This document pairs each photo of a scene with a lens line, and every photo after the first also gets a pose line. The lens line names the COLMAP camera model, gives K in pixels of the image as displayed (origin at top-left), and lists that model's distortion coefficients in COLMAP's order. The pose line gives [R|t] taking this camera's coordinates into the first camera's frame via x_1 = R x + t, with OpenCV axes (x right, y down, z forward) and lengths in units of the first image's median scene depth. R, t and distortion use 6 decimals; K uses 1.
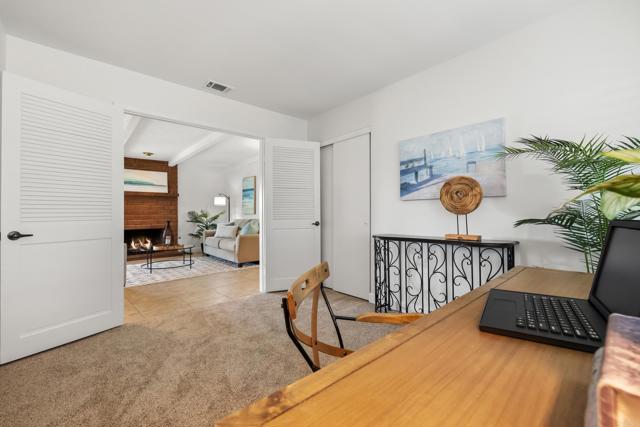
lens RADIAL K [[269.5, 0, 320.0], [0, 269.5, 213.5], [0, 0, 1]] dist [-0.001253, -0.000433]
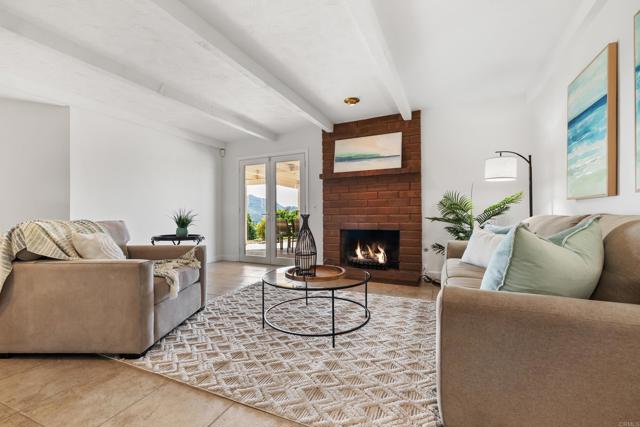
lens RADIAL K [[269.5, 0, 320.0], [0, 269.5, 213.5], [0, 0, 1]] dist [-0.001253, -0.000433]
pose [[0.376187, 0.000404, -0.926544, -0.106654], [0.007306, 0.999968, 0.003402, 0.014896], [0.926515, -0.008049, 0.376171, 0.612949]]
